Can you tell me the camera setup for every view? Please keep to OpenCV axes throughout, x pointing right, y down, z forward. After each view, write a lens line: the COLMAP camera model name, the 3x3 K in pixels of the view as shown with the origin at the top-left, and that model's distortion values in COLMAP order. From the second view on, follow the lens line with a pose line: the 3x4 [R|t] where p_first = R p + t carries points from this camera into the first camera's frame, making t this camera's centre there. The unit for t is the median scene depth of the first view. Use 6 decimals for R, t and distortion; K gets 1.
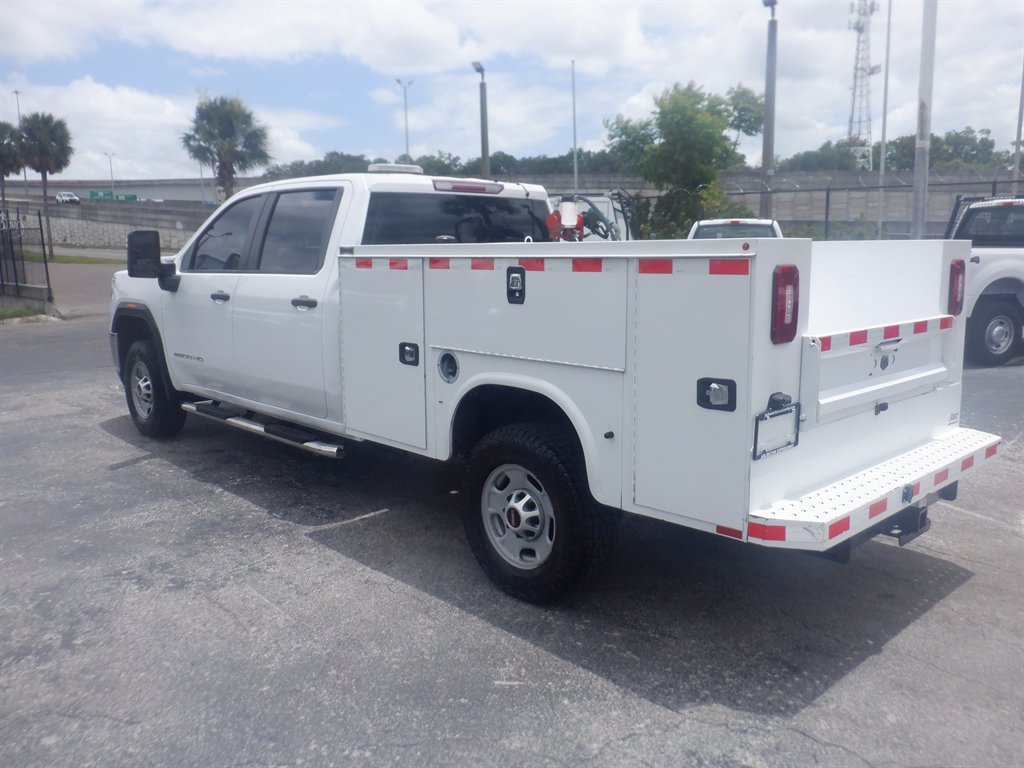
lens RADIAL K [[829.5, 0, 503.4], [0, 829.5, 373.7], [0, 0, 1]] dist [-0.003595, -0.017403]
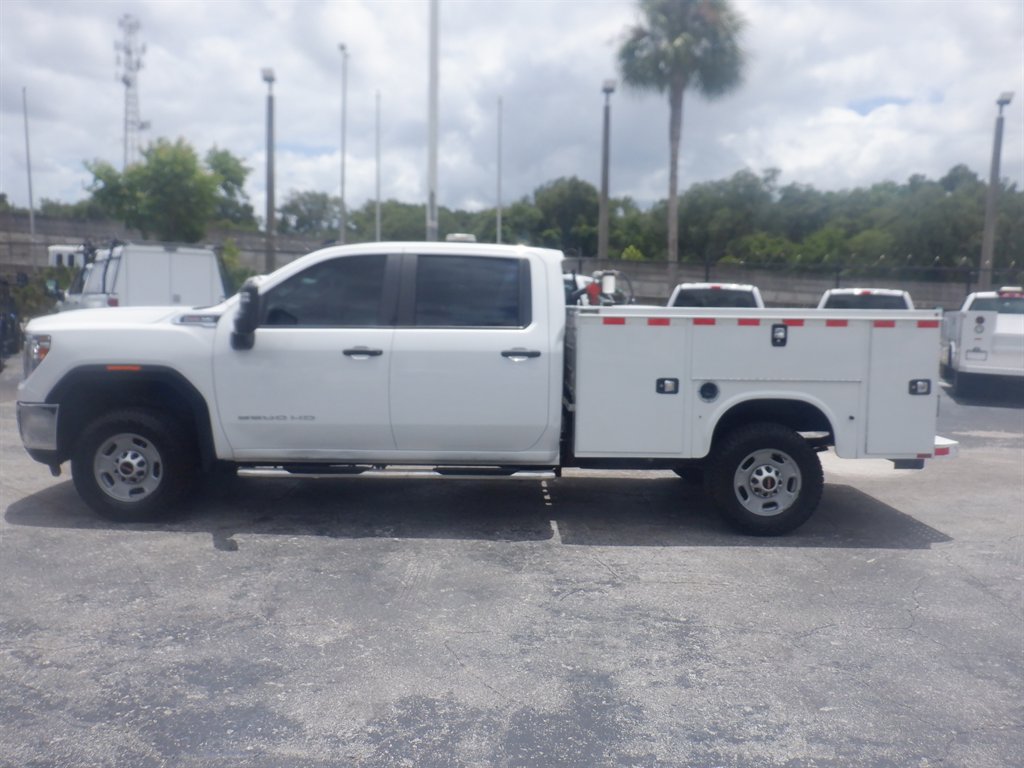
lens RADIAL K [[829.5, 0, 511.2], [0, 829.5, 378.0], [0, 0, 1]] dist [-0.003595, -0.017403]
pose [[0.678604, -0.048792, 0.732882, -1.125446], [0.089767, 0.995821, -0.016822, -0.032228], [-0.728999, 0.077203, 0.680148, 0.209580]]
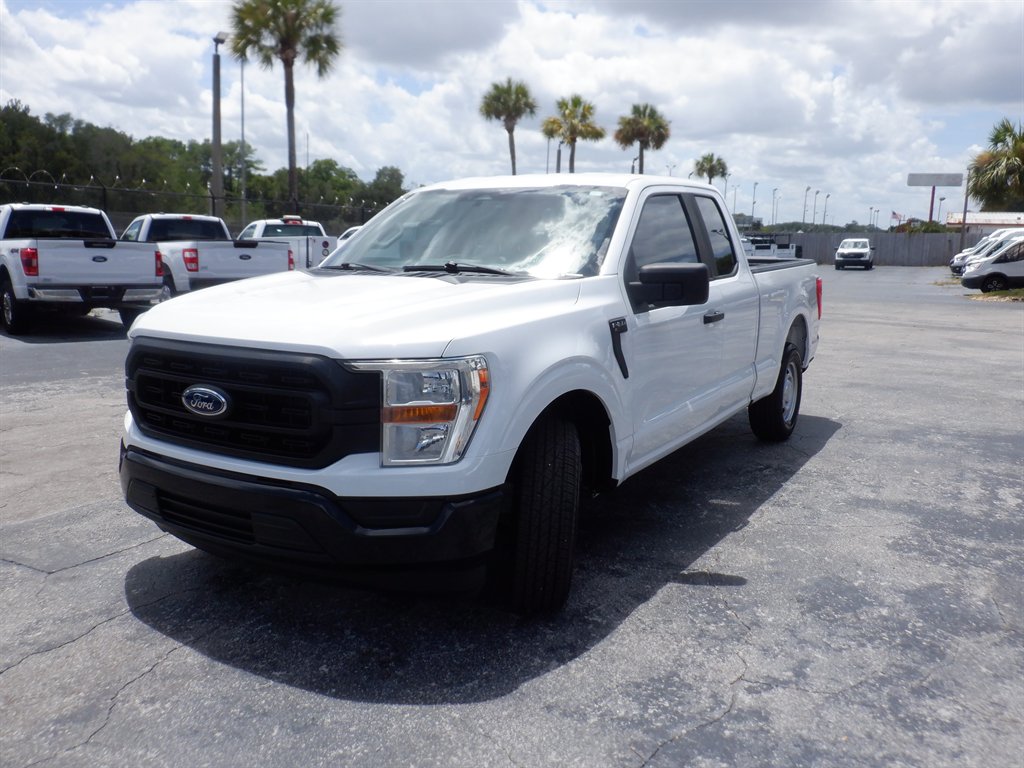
lens RADIAL K [[829.5, 0, 511.2], [0, 829.5, 384.7], [0, 0, 1]] dist [-0.003595, -0.017403]
pose [[-0.321743, -0.156920, 0.933733, -1.345839], [0.134195, 0.968658, 0.209030, -0.186891], [-0.937269, 0.192557, -0.290601, 1.369177]]
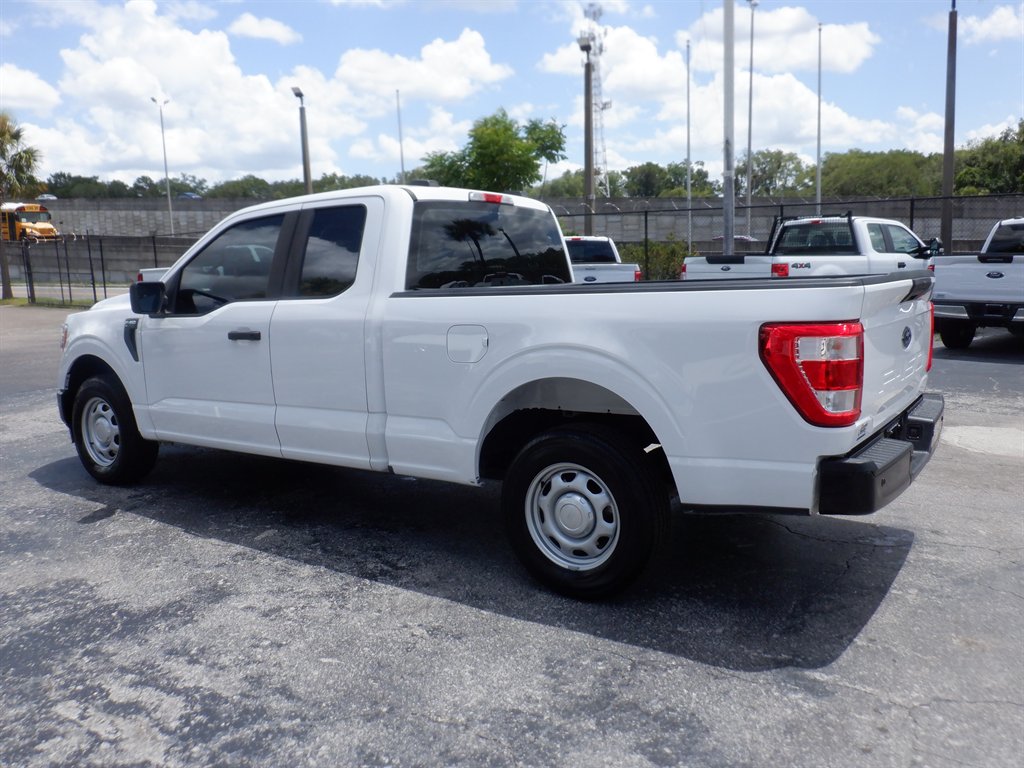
lens RADIAL K [[829.5, 0, 504.9], [0, 829.5, 370.9], [0, 0, 1]] dist [-0.003595, -0.017403]
pose [[0.958966, -0.050663, 0.278958, -0.488730], [0.059529, 0.997952, -0.023399, 0.051850], [-0.277201, 0.039045, 0.960018, -0.165531]]
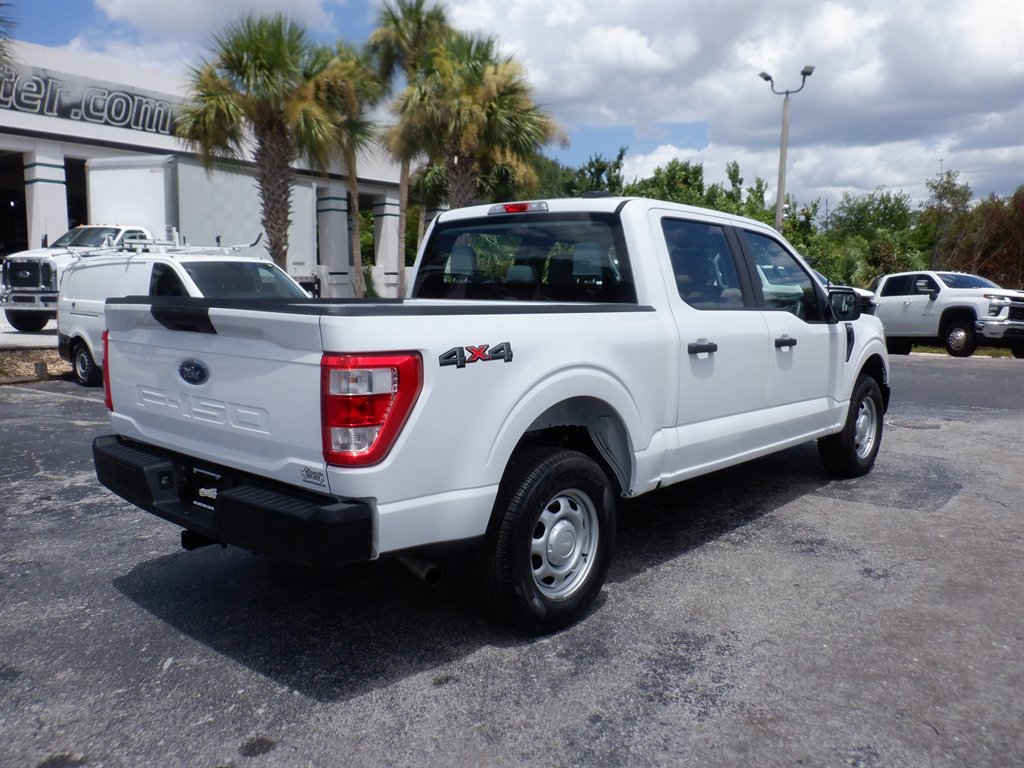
lens RADIAL K [[829.5, 0, 511.3], [0, 829.5, 384.5], [0, 0, 1]] dist [-0.003595, -0.017403]
pose [[0.201447, 0.118290, -0.972330, 0.699879], [-0.146492, 0.985155, 0.089500, -0.095139], [0.968483, 0.124409, 0.215785, 0.732158]]
